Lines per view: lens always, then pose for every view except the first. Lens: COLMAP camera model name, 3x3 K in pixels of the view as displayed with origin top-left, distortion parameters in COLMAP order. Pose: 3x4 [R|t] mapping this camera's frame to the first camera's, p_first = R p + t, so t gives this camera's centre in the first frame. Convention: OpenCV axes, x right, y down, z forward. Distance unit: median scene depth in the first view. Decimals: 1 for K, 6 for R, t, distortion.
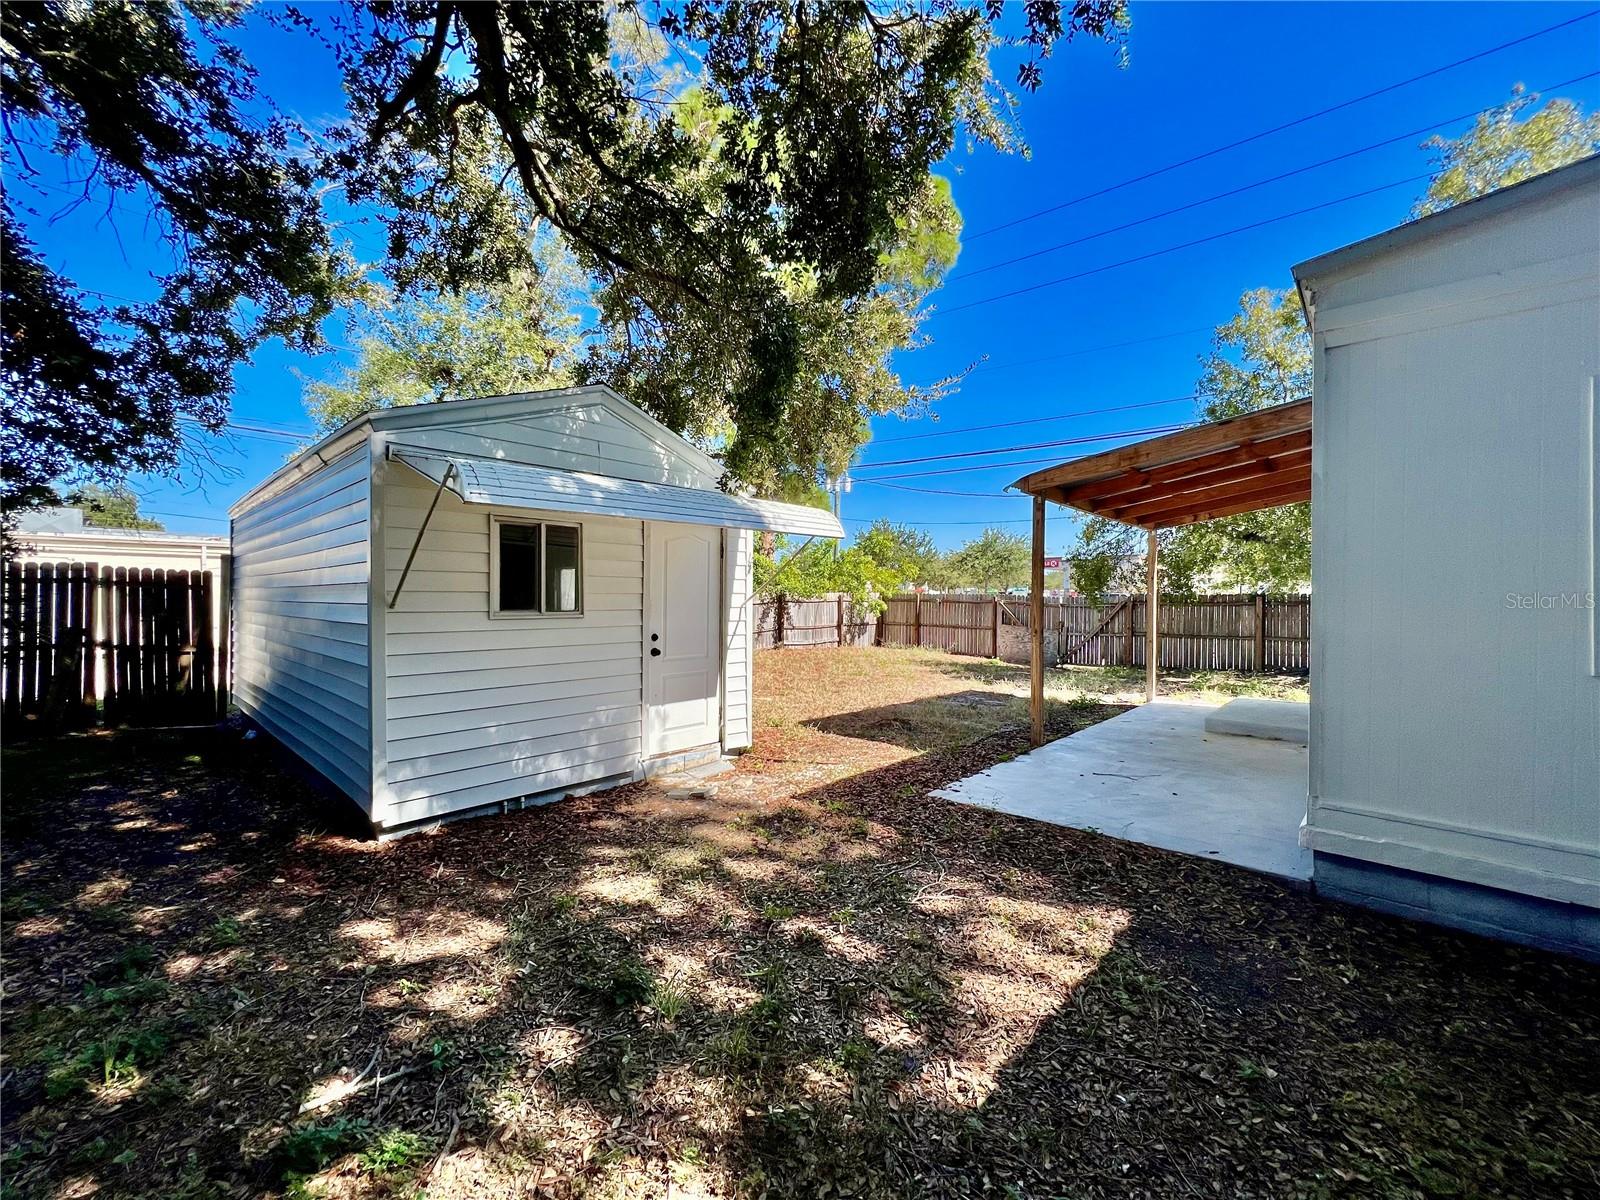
lens RADIAL K [[642.3, 0, 798.7], [0, 642.3, 598.2], [0, 0, 1]] dist [-0.000638, 0.000024]
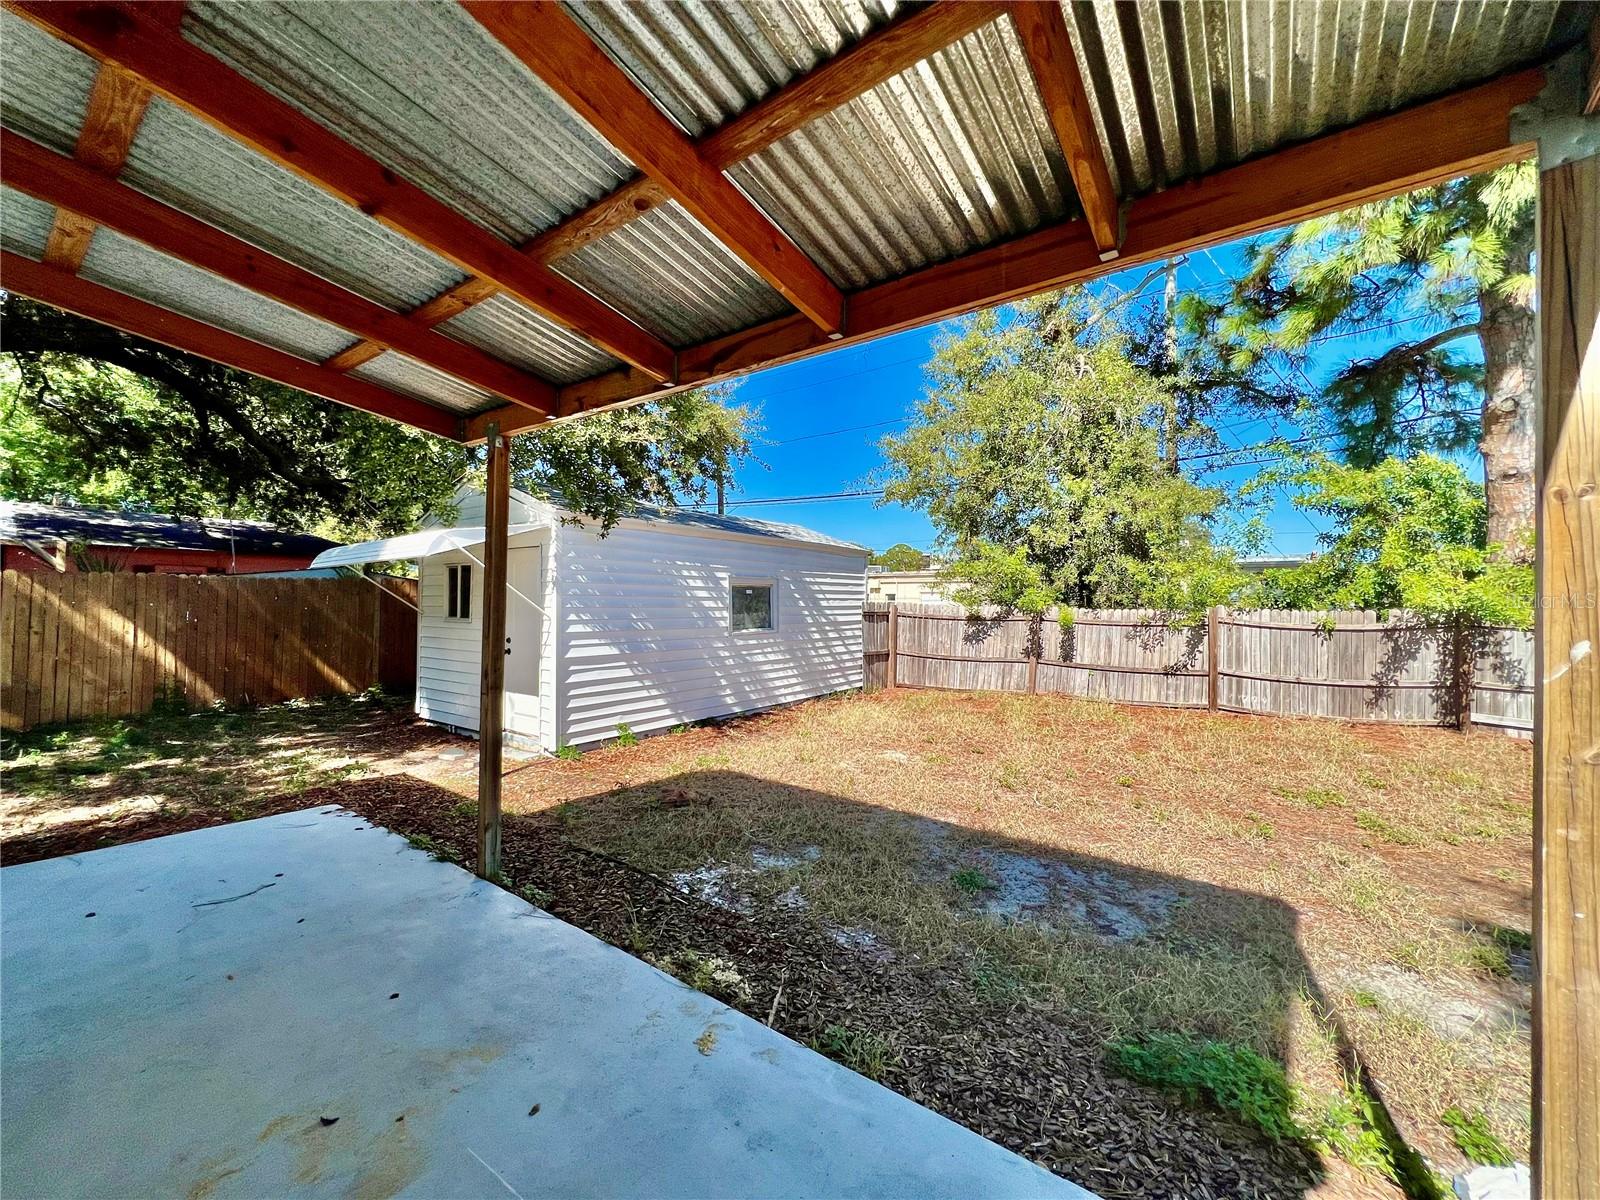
lens RADIAL K [[642.3, 0, 786.5], [0, 642.3, 597.6], [0, 0, 1]] dist [-0.000638, 0.000024]
pose [[0.106596, -0.011278, -0.994239, 1.165479], [-0.010527, 0.999867, -0.012471, -0.017543], [0.994247, 0.011796, 0.106463, 1.435950]]
